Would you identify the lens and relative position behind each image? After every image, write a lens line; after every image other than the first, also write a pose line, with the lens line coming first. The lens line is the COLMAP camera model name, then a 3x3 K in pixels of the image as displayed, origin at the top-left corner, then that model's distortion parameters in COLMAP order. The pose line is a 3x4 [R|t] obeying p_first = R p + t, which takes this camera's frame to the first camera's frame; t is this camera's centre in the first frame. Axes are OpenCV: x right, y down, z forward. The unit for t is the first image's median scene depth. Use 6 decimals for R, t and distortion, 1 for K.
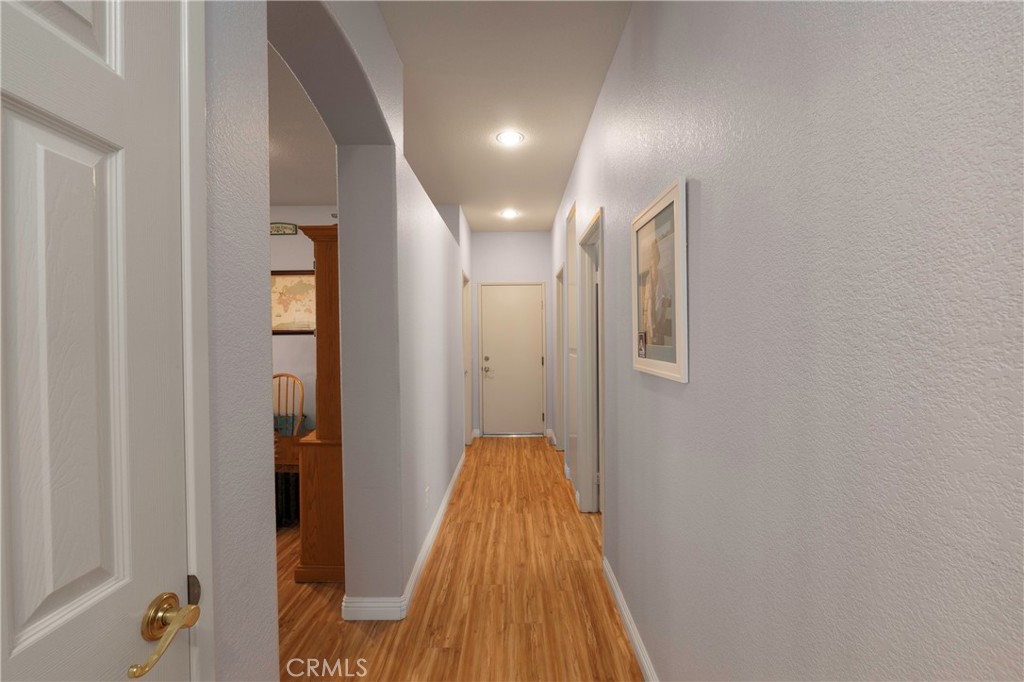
lens RADIAL K [[424.2, 0, 514.5], [0, 424.2, 339.2], [0, 0, 1]] dist [-0.012822, 0.000236]
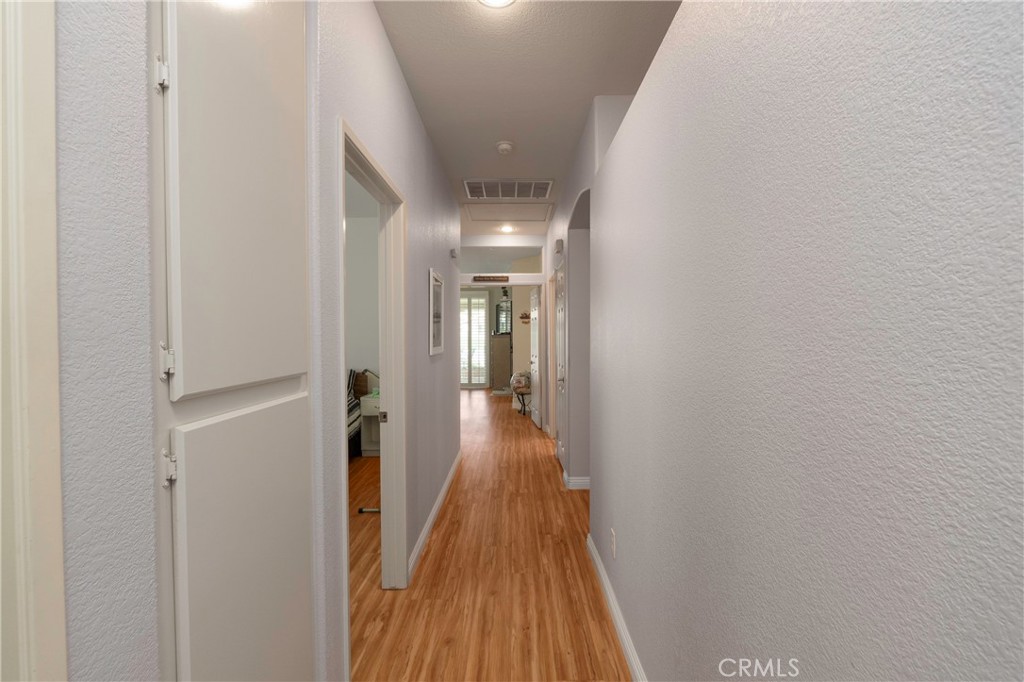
lens RADIAL K [[424.2, 0, 513.3], [0, 424.2, 337.9], [0, 0, 1]] dist [-0.012822, 0.000236]
pose [[-0.999947, 0.009678, 0.003592, -0.032294], [0.009721, 0.999881, 0.012012, -0.010157], [-0.003476, 0.012047, -0.999921, 1.841308]]
